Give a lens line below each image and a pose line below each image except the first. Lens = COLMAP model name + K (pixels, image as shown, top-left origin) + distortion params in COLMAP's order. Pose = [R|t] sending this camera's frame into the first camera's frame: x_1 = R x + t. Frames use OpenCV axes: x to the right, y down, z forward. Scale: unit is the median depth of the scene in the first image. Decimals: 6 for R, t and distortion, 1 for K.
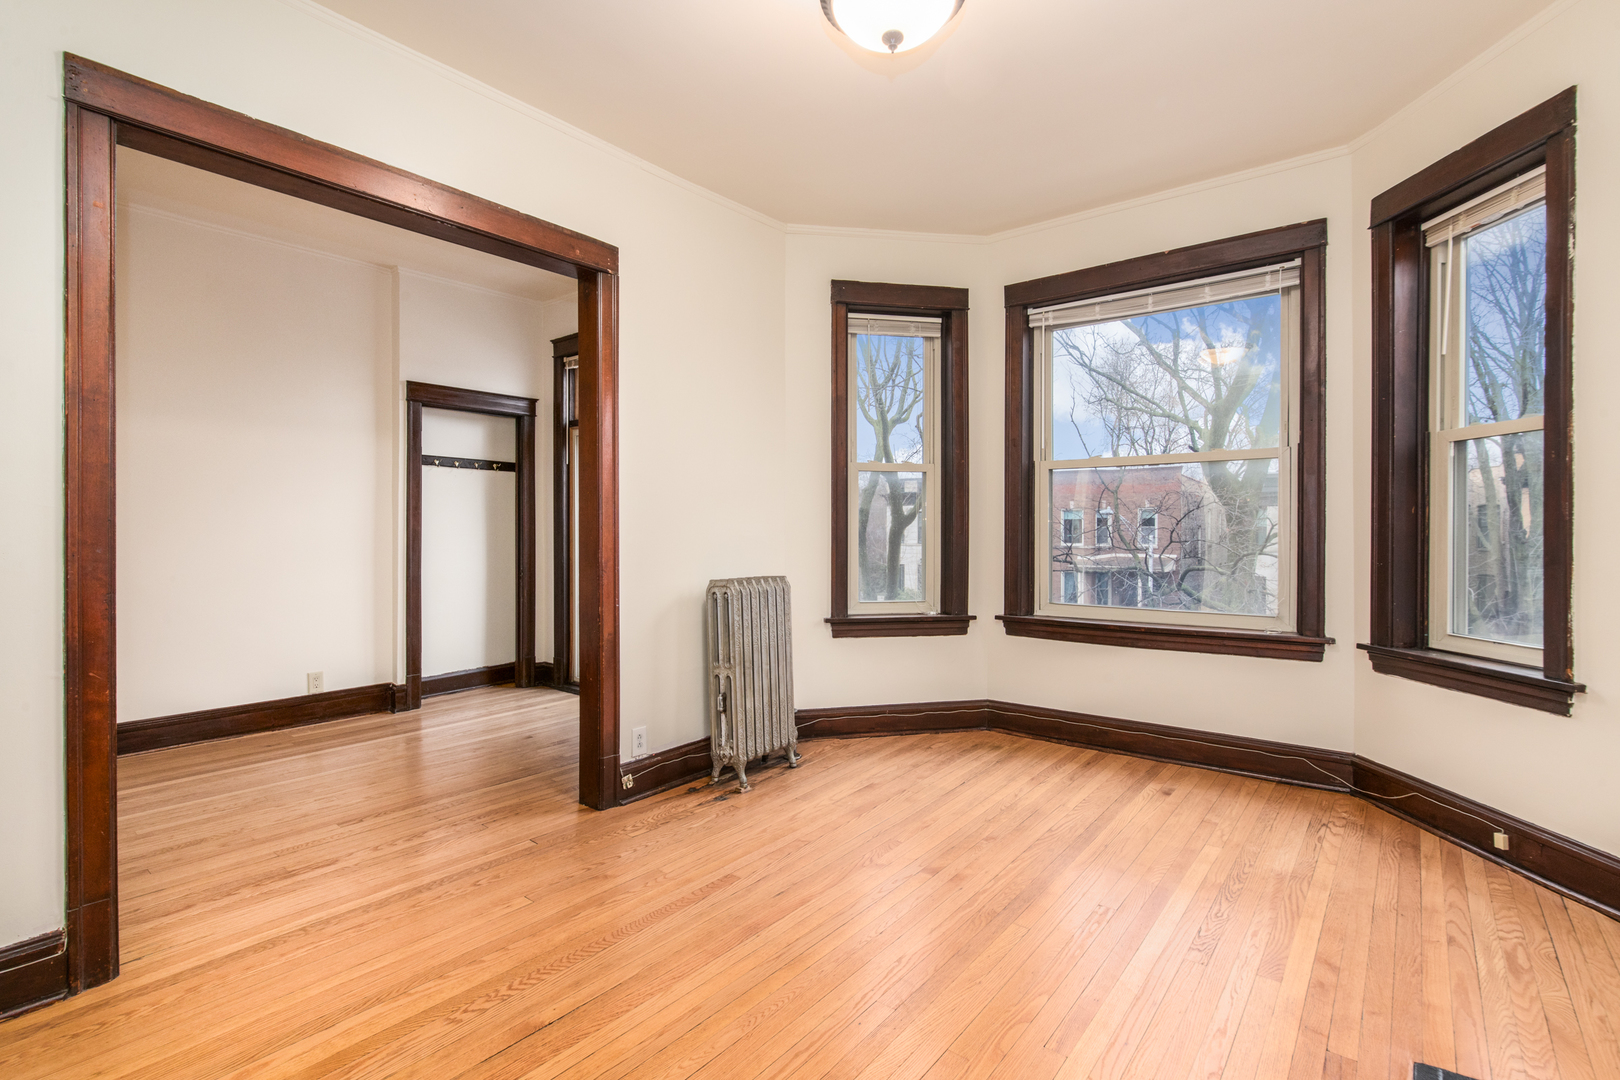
lens RADIAL K [[741.6, 0, 810.0], [0, 741.6, 540.0], [0, 0, 1]] dist [-0.001486, -0.000029]
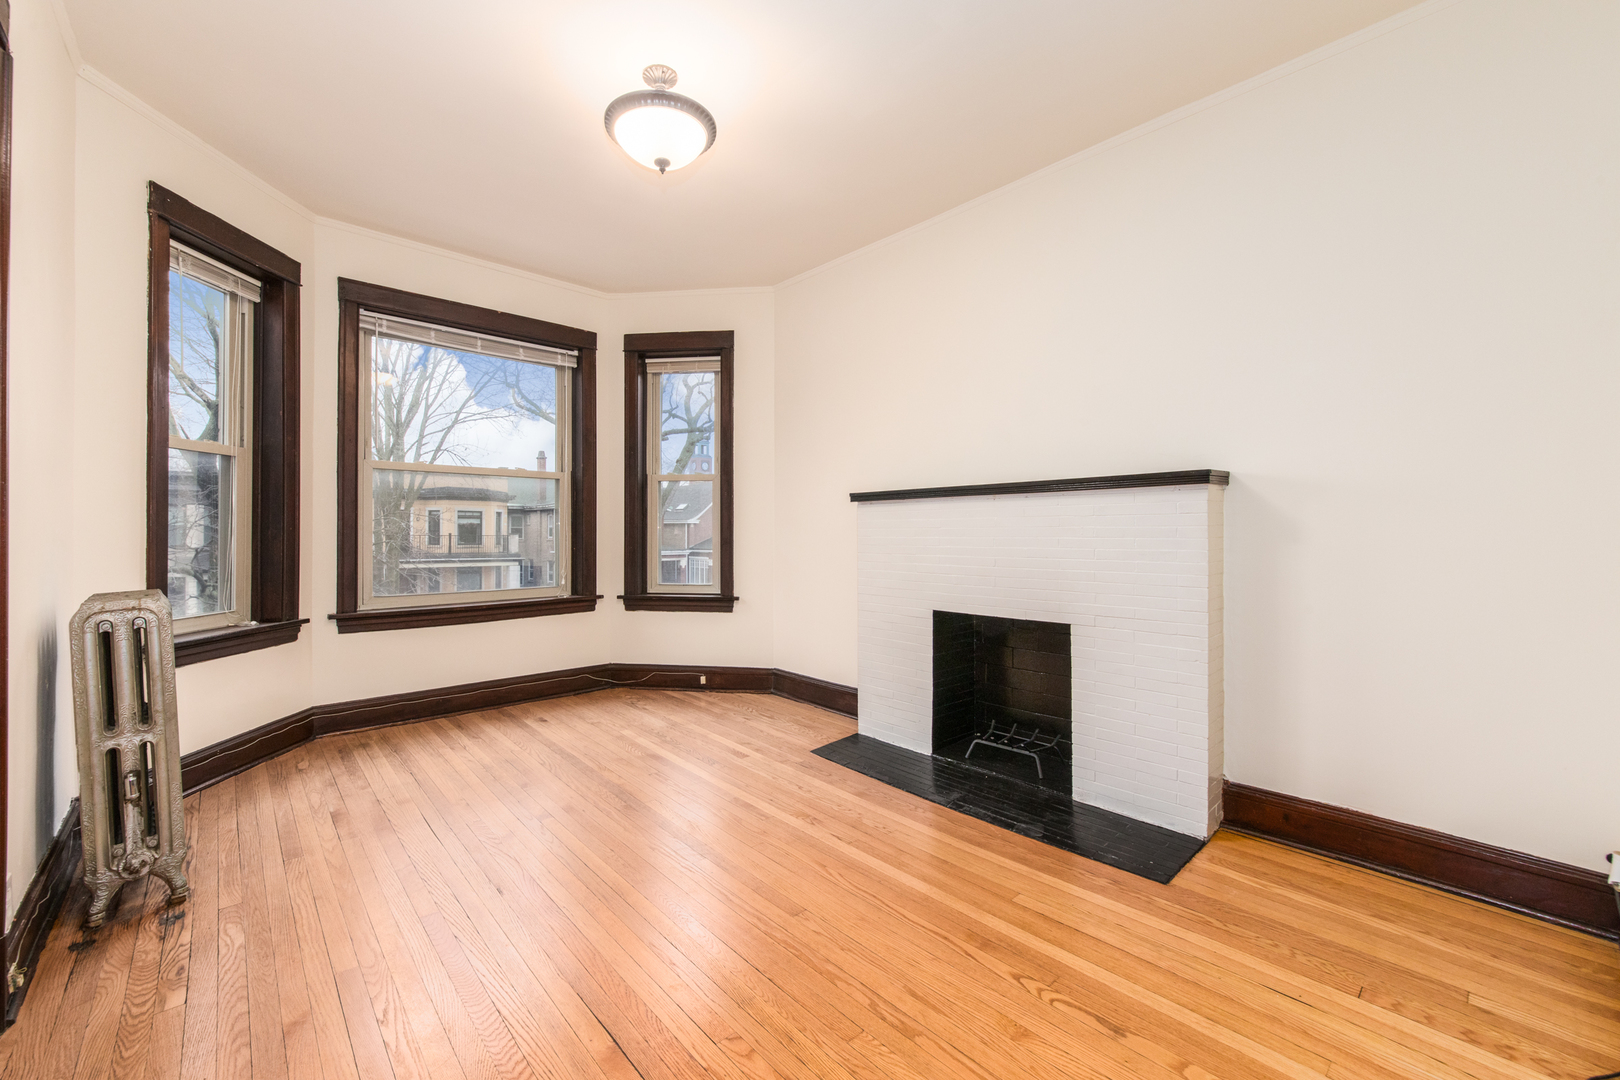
lens RADIAL K [[638.5, 0, 805.3], [0, 638.5, 532.4], [0, 0, 1]] dist [-0.001287, -0.000375]
pose [[0.172330, -0.002783, 0.985035, -0.537351], [0.008892, 0.999960, 0.001270, -0.001284], [-0.984999, 0.008540, 0.172348, 0.293060]]
